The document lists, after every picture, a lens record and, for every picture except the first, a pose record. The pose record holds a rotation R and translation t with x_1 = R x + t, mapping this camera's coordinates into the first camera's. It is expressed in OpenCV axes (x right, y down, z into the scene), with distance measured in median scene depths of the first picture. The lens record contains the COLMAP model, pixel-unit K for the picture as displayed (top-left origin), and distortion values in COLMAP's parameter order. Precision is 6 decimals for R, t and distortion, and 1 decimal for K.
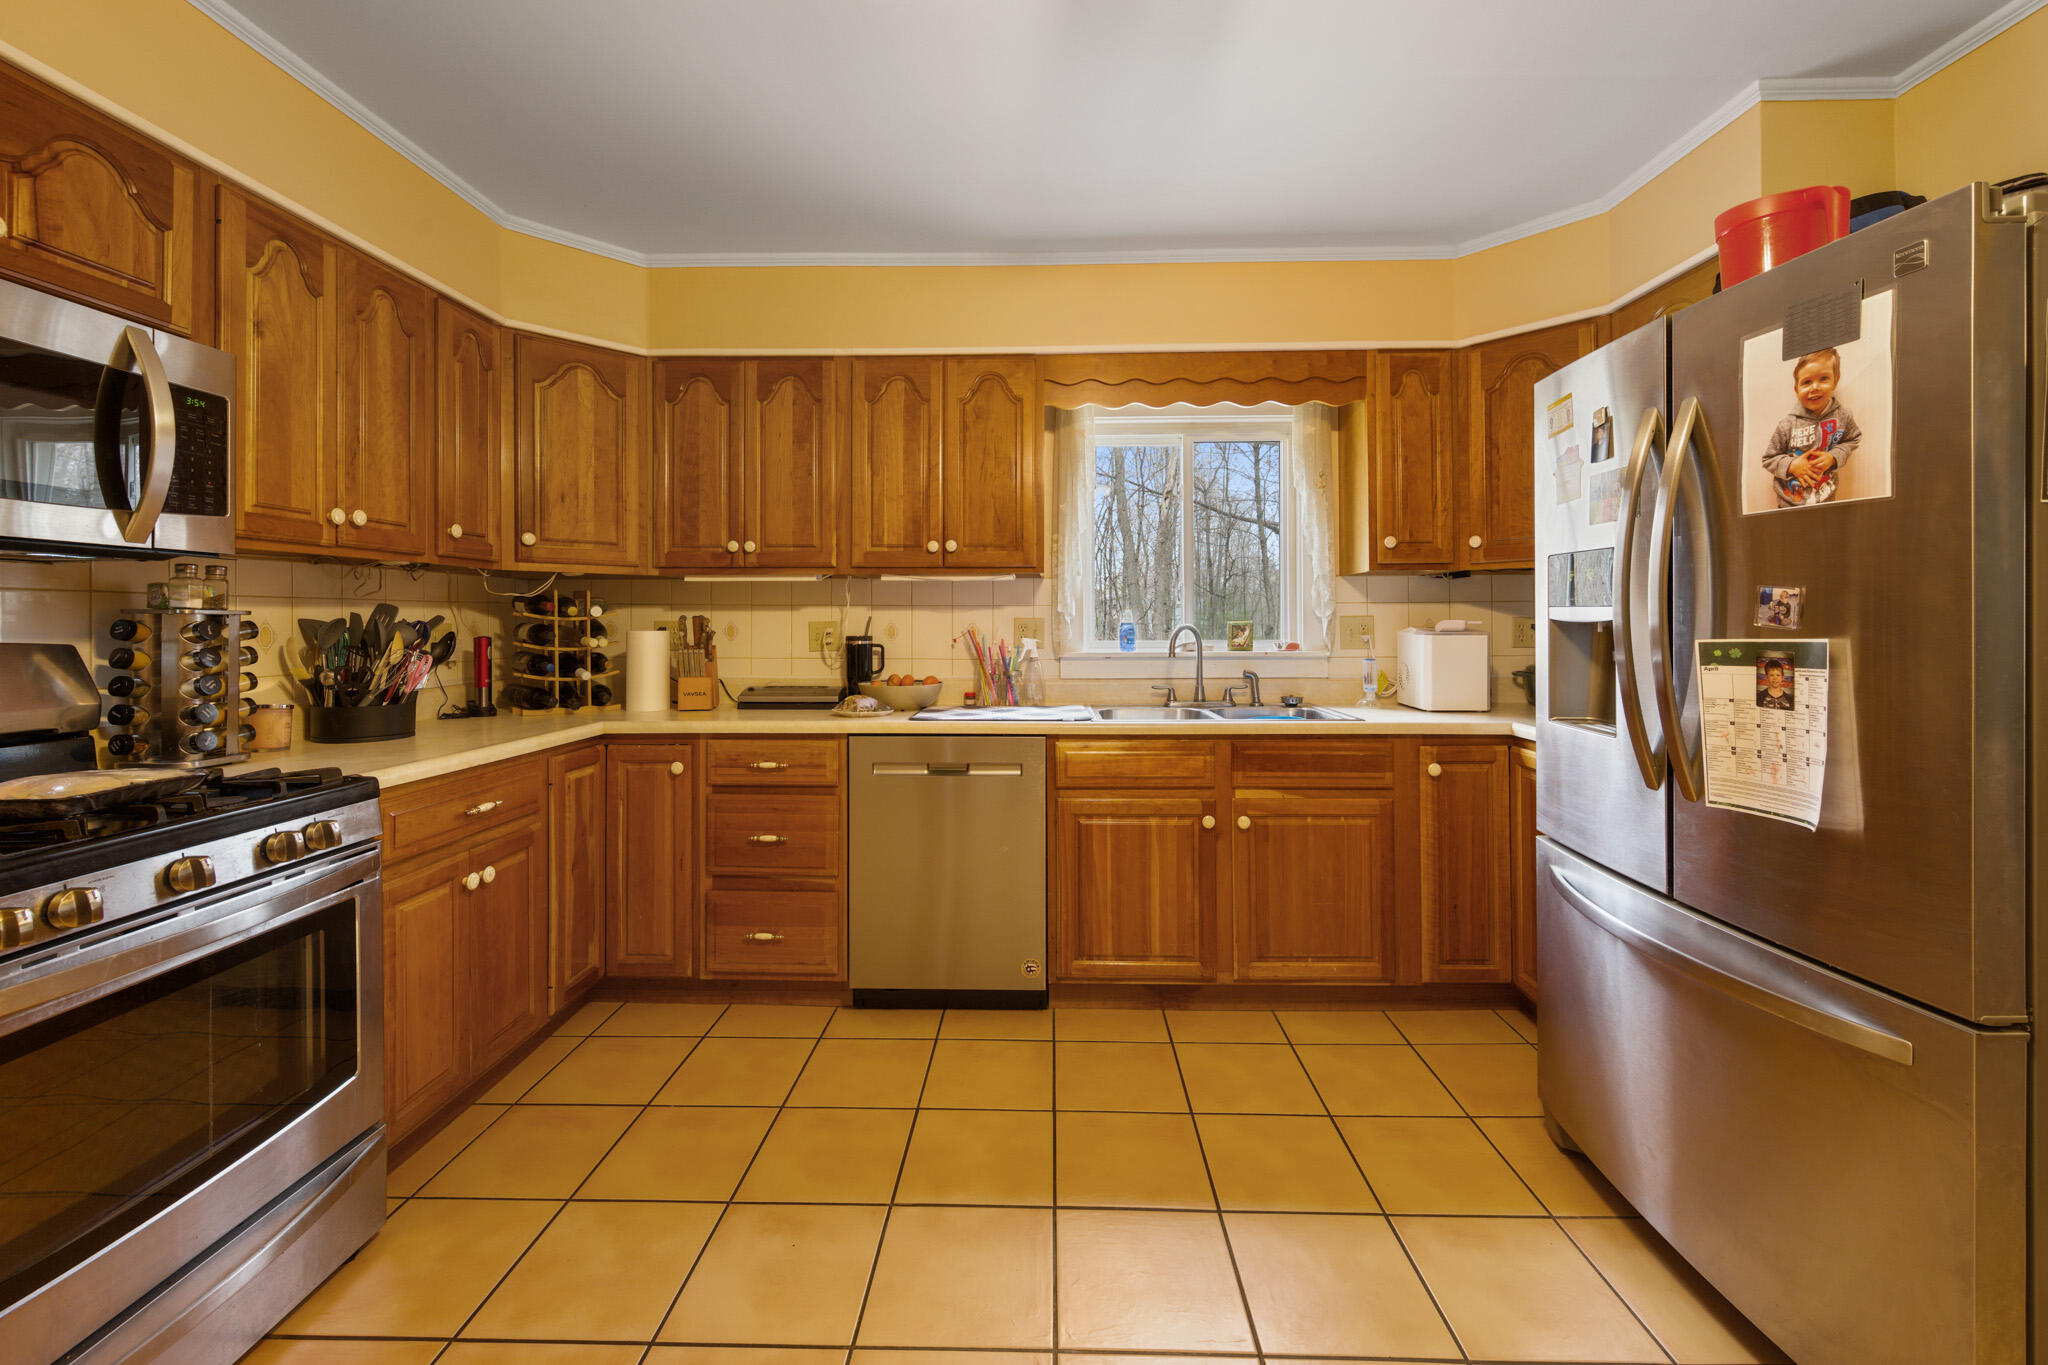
lens RADIAL K [[825.4, 0, 1027.4], [0, 825.4, 621.1], [0, 0, 1]] dist [-0.002179, 0.000526]
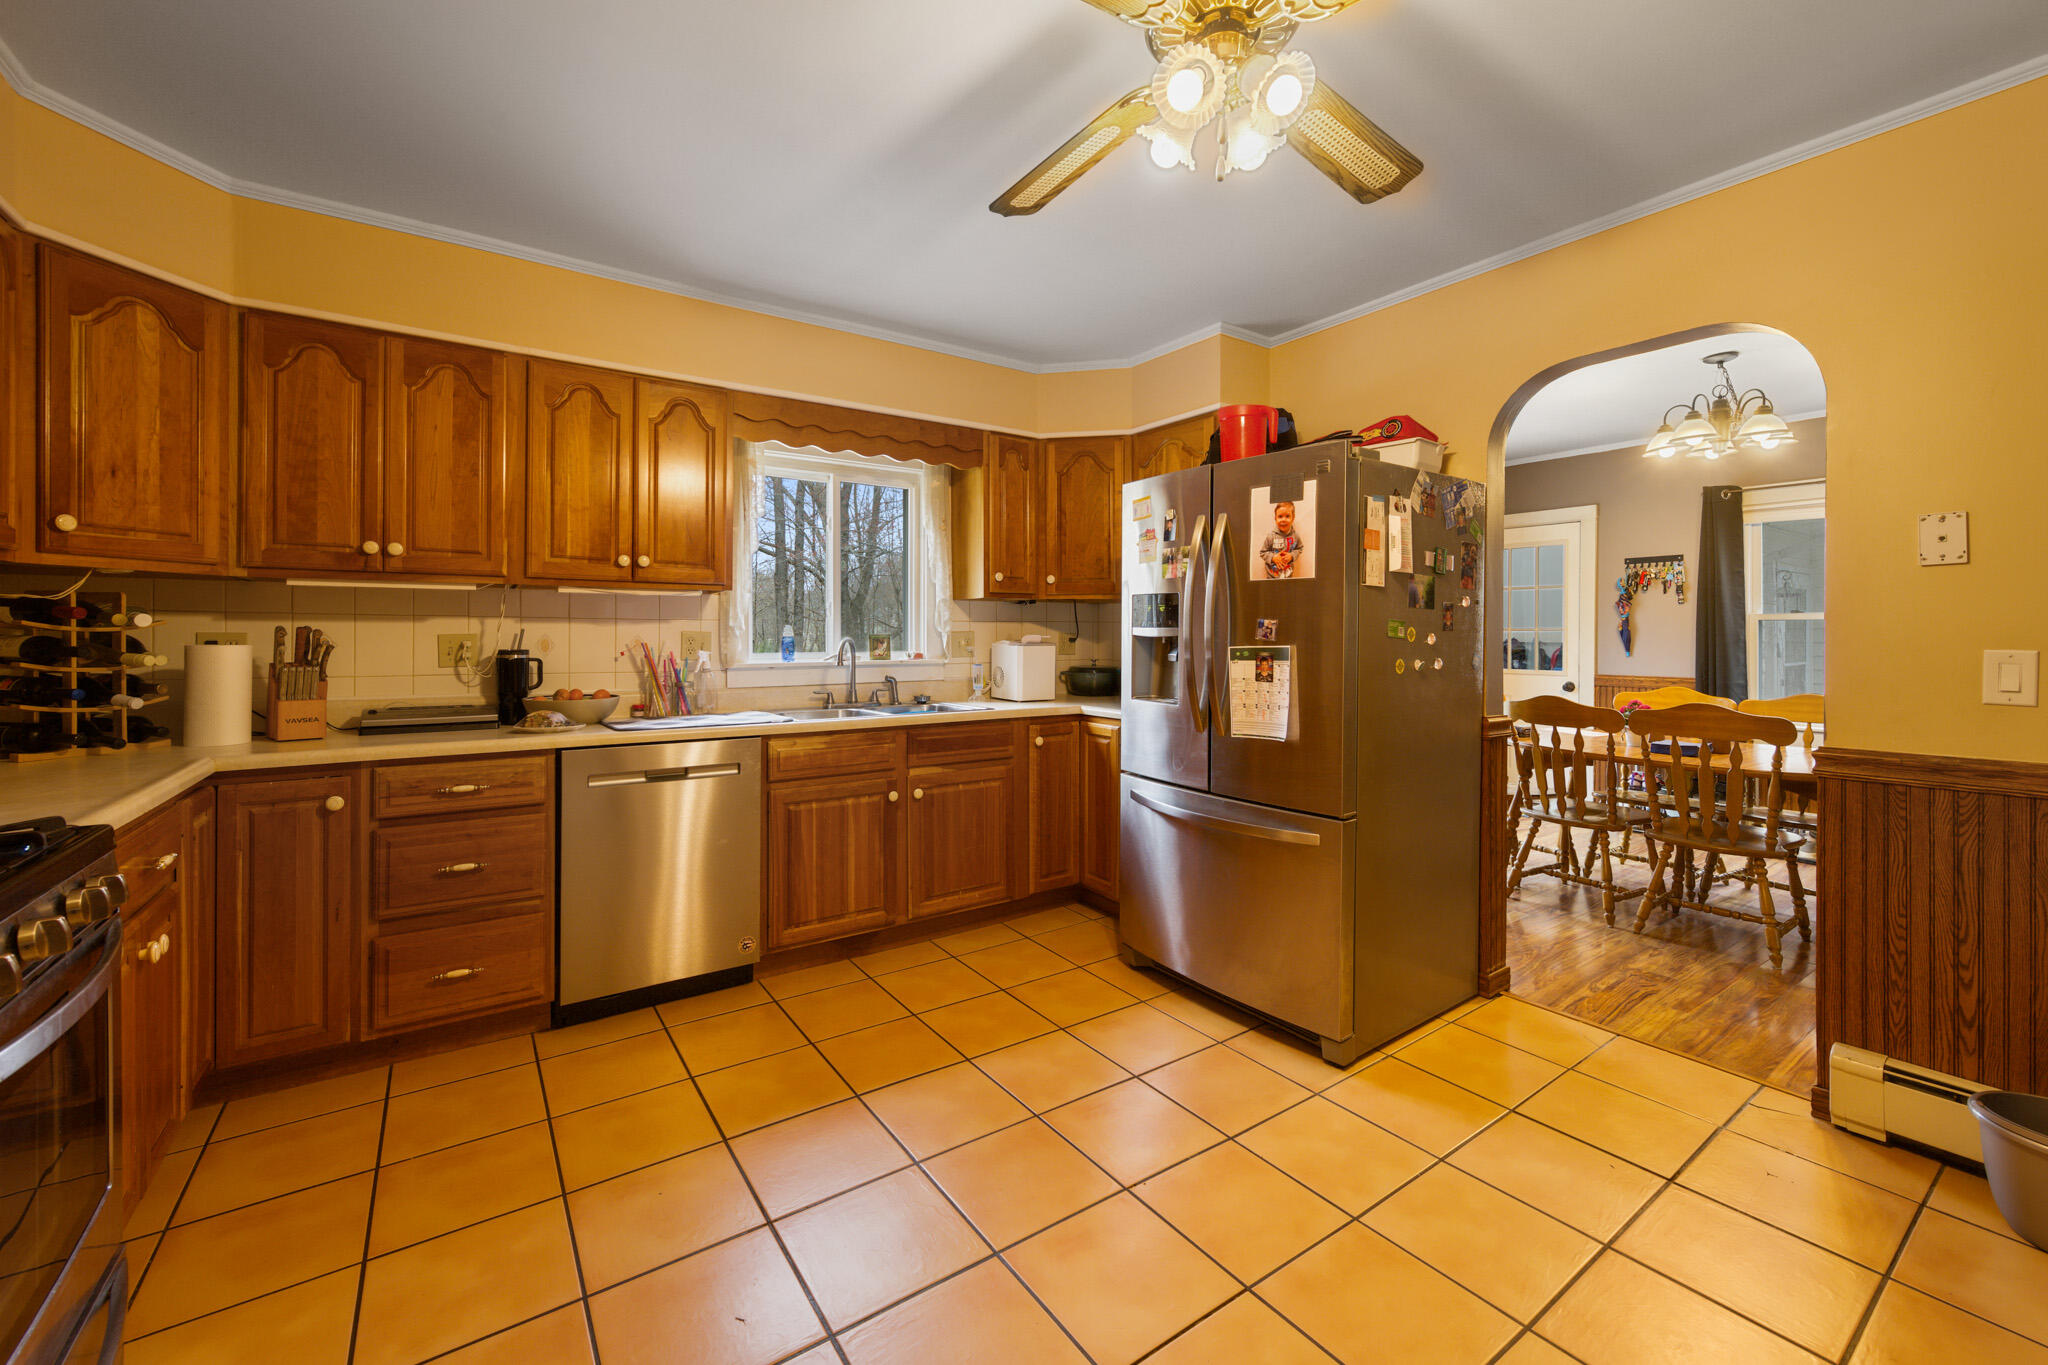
lens RADIAL K [[825.4, 0, 1017.2], [0, 825.4, 638.2], [0, 0, 1]] dist [-0.002179, 0.000526]
pose [[0.812019, 0.001104, 0.583630, -0.351559], [-0.003869, 0.999986, 0.003492, -0.000639], [-0.583618, -0.005094, 0.812012, -0.118456]]
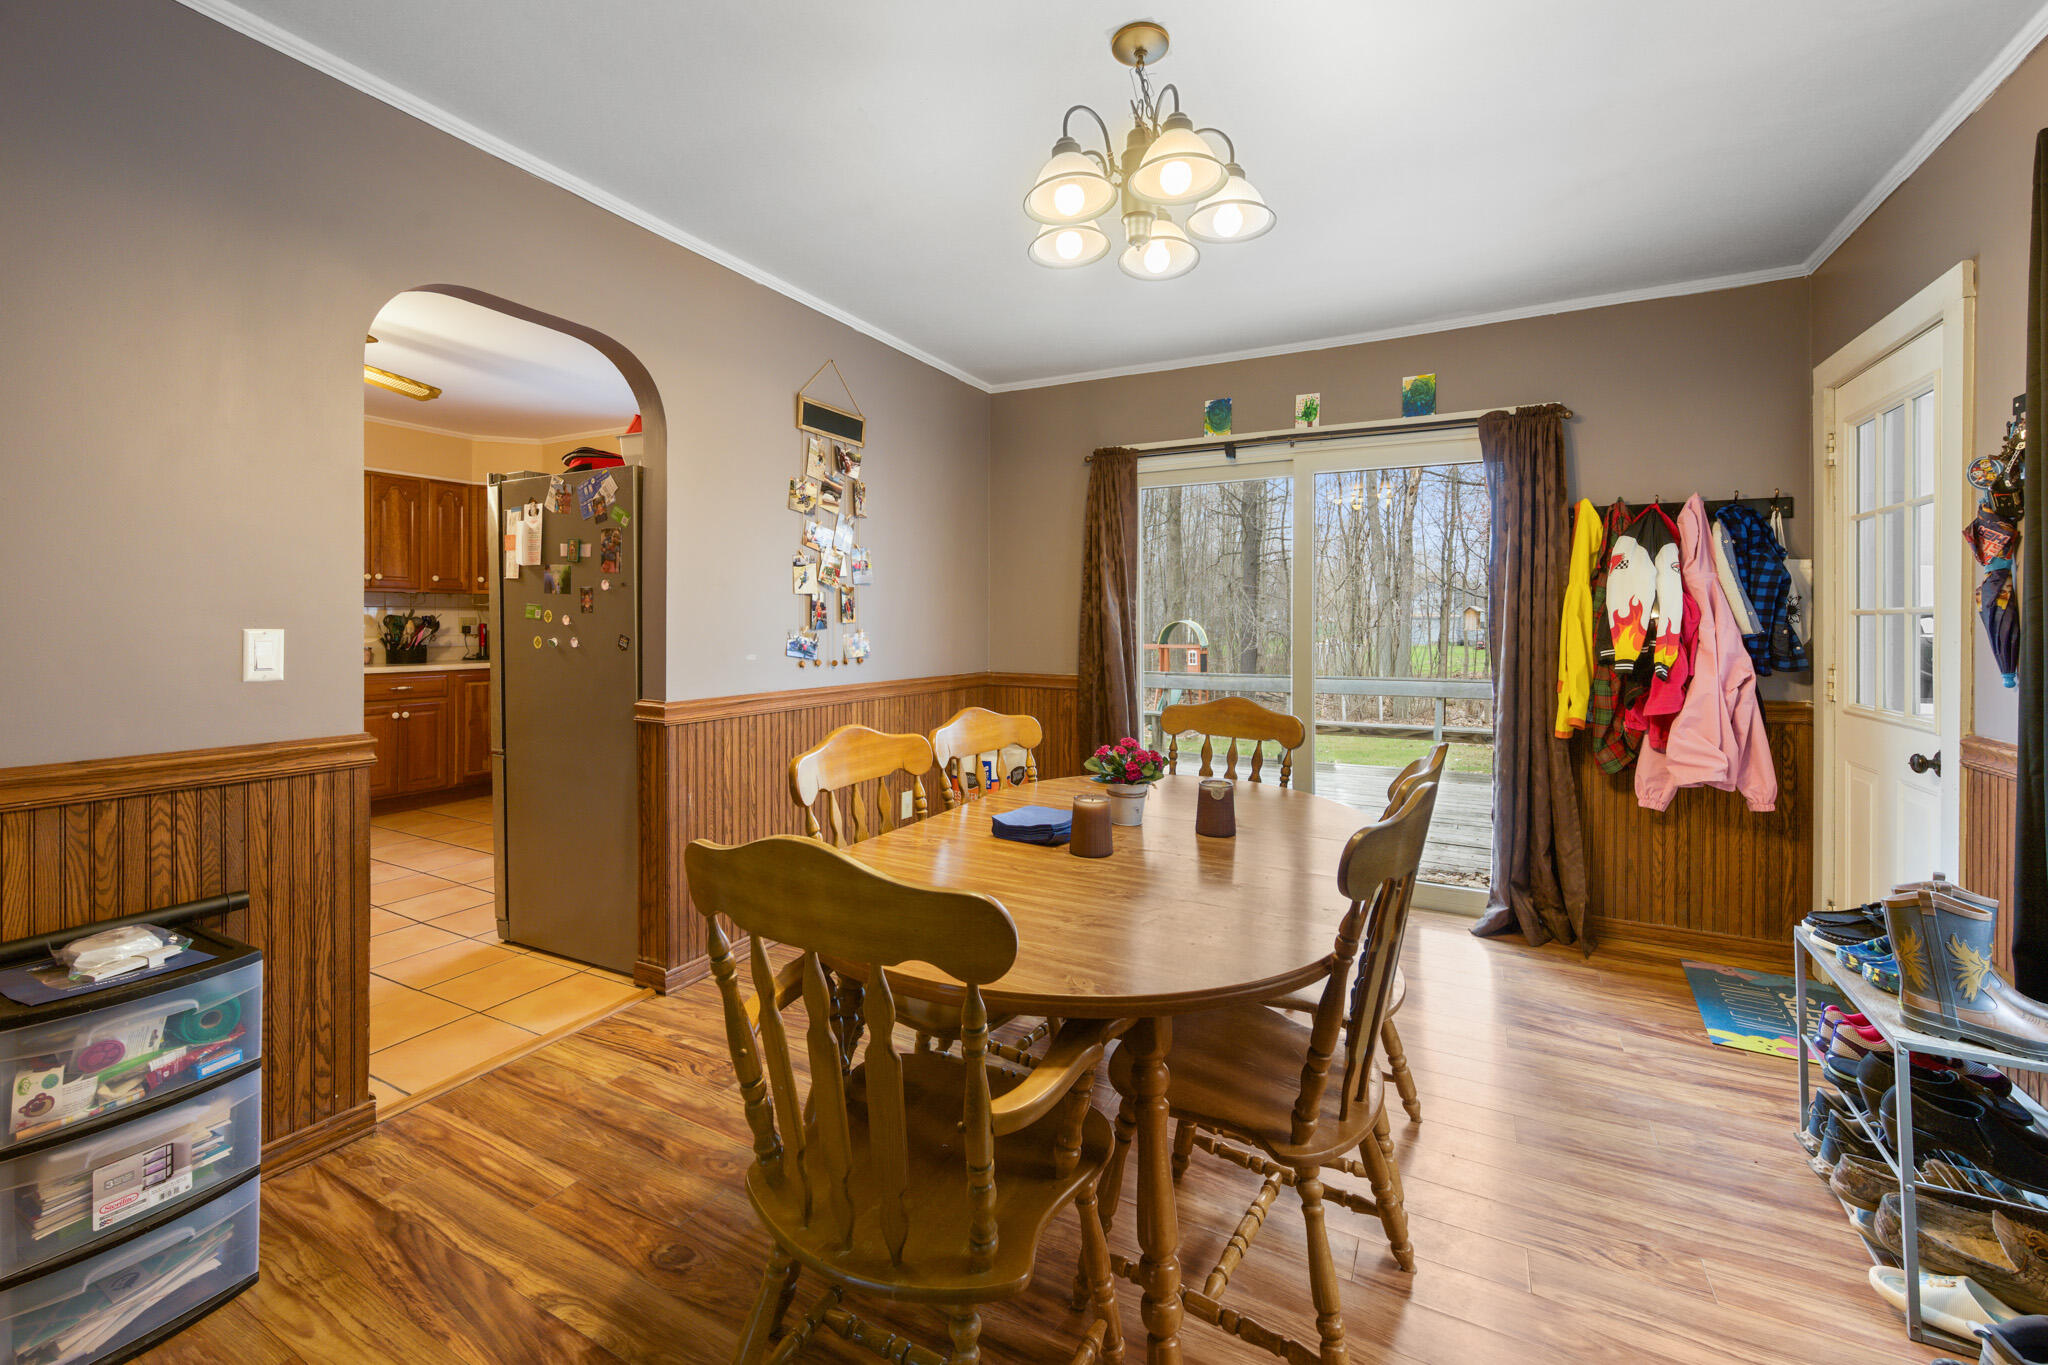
lens RADIAL K [[825.4, 0, 1025.8], [0, 825.4, 627.9], [0, 0, 1]] dist [-0.002179, 0.000526]
pose [[0.893379, 0.011617, -0.449153, 1.761676], [-0.007499, 0.999912, 0.010945, -0.004779], [0.449240, -0.006410, 0.893388, -0.334149]]
